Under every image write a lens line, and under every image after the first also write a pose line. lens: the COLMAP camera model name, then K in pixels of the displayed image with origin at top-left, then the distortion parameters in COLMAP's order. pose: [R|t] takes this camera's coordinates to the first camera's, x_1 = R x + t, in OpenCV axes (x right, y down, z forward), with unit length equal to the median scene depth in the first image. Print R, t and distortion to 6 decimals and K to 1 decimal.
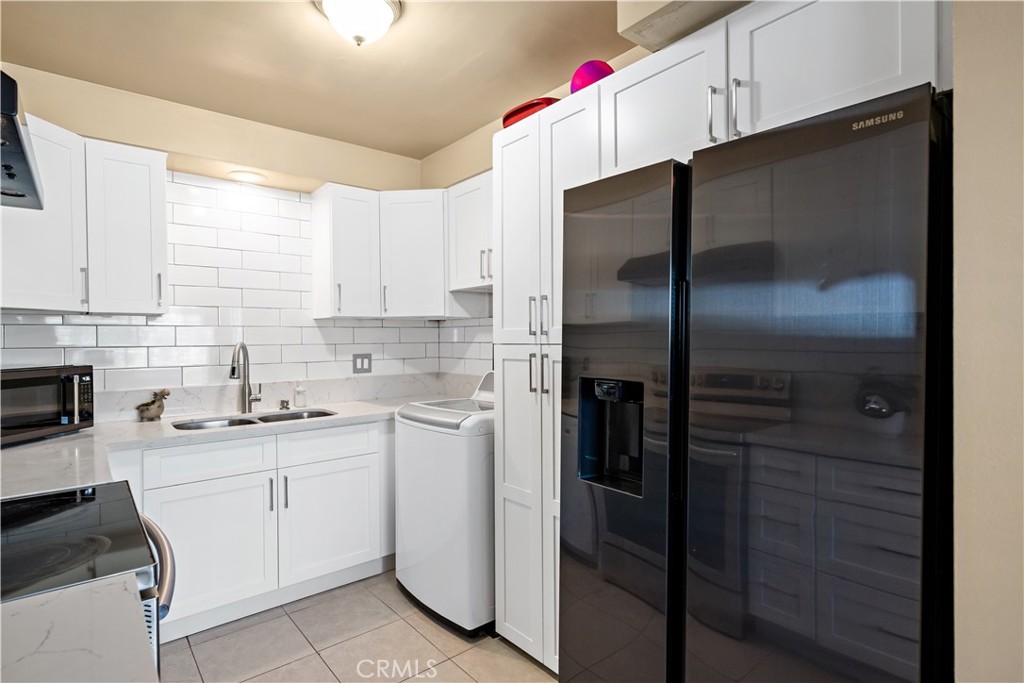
lens RADIAL K [[519.6, 0, 518.2], [0, 519.6, 338.1], [0, 0, 1]] dist [-0.000812, 0.000025]
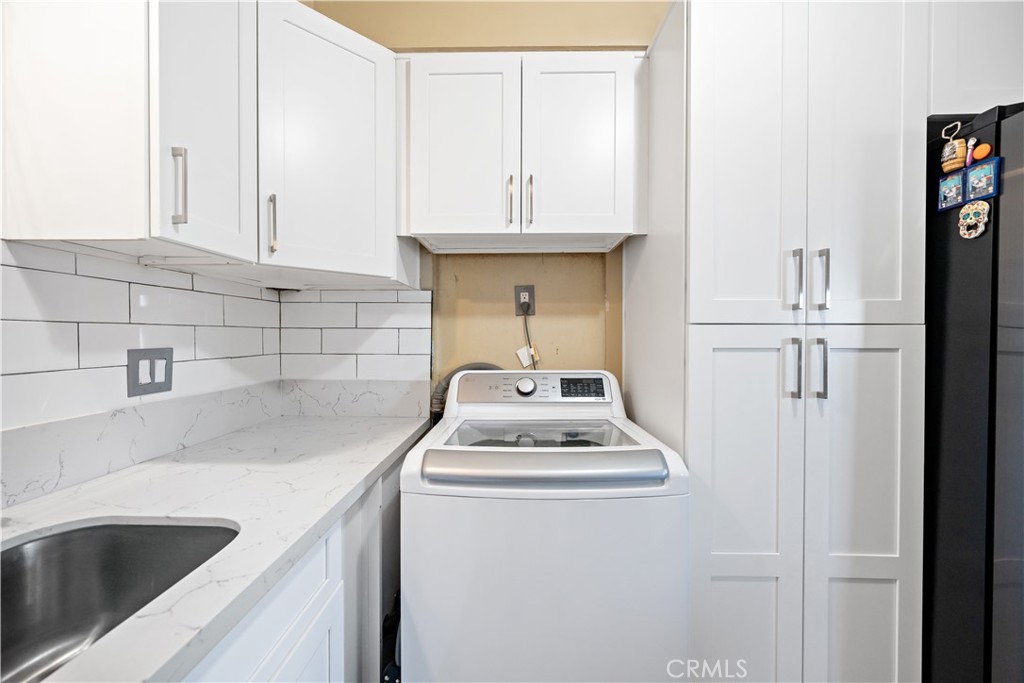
lens RADIAL K [[396.7, 0, 512.8], [0, 396.7, 341.5], [0, 0, 1]] dist [0.001045, -0.000368]
pose [[0.651570, 0.000934, 0.758588, -0.415698], [-0.007793, 0.999955, 0.005462, 0.024387], [-0.758549, -0.009470, 0.651548, 0.670204]]
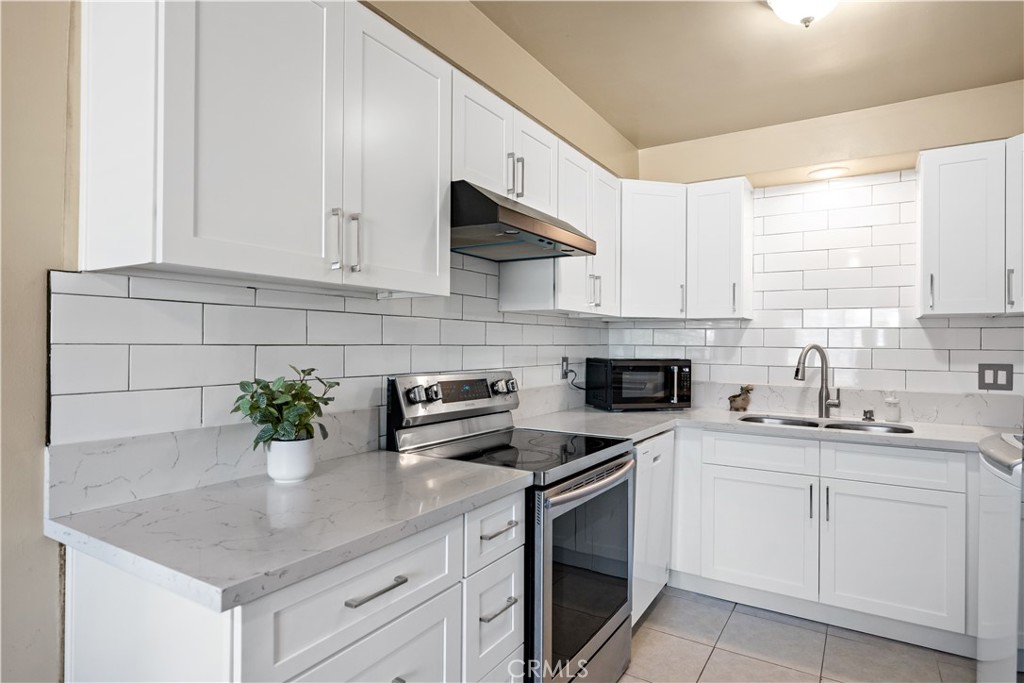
lens RADIAL K [[582.3, 0, 509.6], [0, 582.3, 339.7], [0, 0, 1]] dist [0.023557, 0.000108]
pose [[0.312384, 0.008144, -0.949921, 0.329849], [-0.013224, 0.999904, 0.004224, 0.001871], [0.949864, 0.011242, 0.312462, 0.099173]]
